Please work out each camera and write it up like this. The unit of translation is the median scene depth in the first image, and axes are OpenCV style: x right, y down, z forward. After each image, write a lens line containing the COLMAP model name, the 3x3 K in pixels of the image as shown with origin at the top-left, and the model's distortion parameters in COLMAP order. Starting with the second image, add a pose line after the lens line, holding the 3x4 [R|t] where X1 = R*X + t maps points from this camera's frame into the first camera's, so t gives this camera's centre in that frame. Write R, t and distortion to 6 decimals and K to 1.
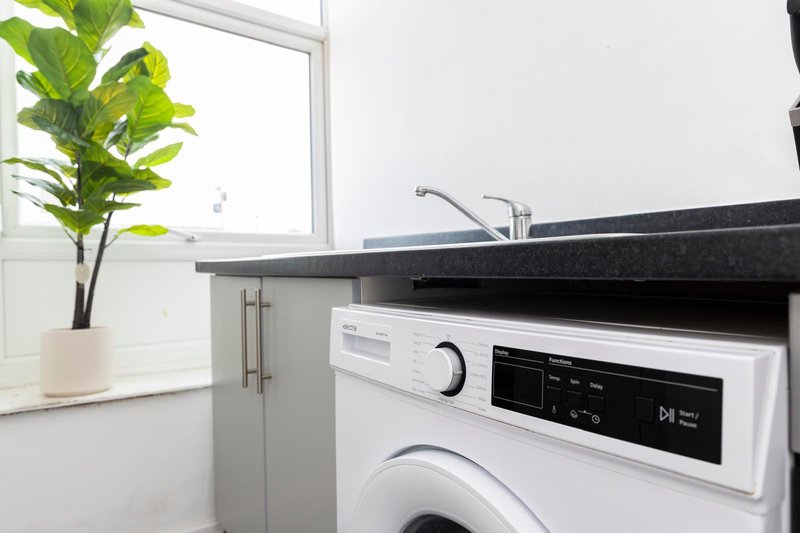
lens RADIAL K [[509.2, 0, 400.0], [0, 509.2, 266.5], [0, 0, 1]] dist [-0.001845, -0.000760]
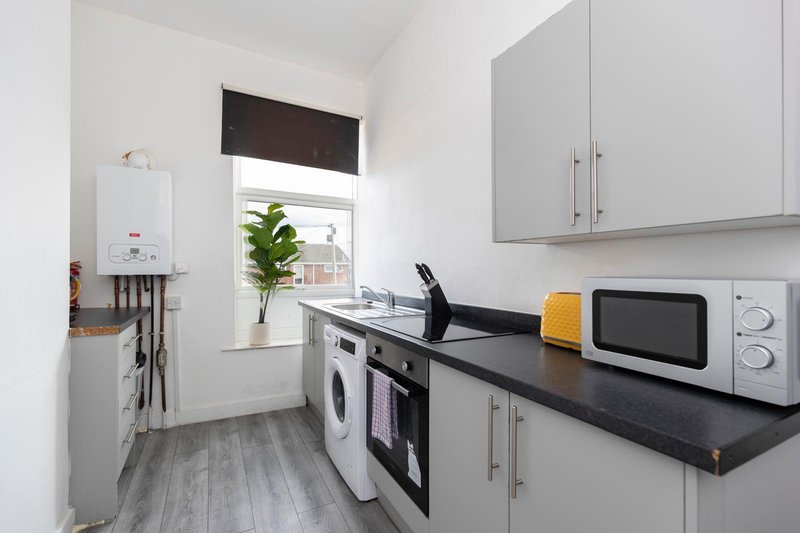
lens RADIAL K [[357.5, 0, 403.5], [0, 357.5, 269.7], [0, 0, 1]] dist [0.001821, 0.000346]
pose [[0.988231, 0.018650, -0.151830, 0.536997], [-0.019273, 0.999811, -0.002634, -0.210523], [0.151752, 0.005530, 0.988403, -0.997040]]
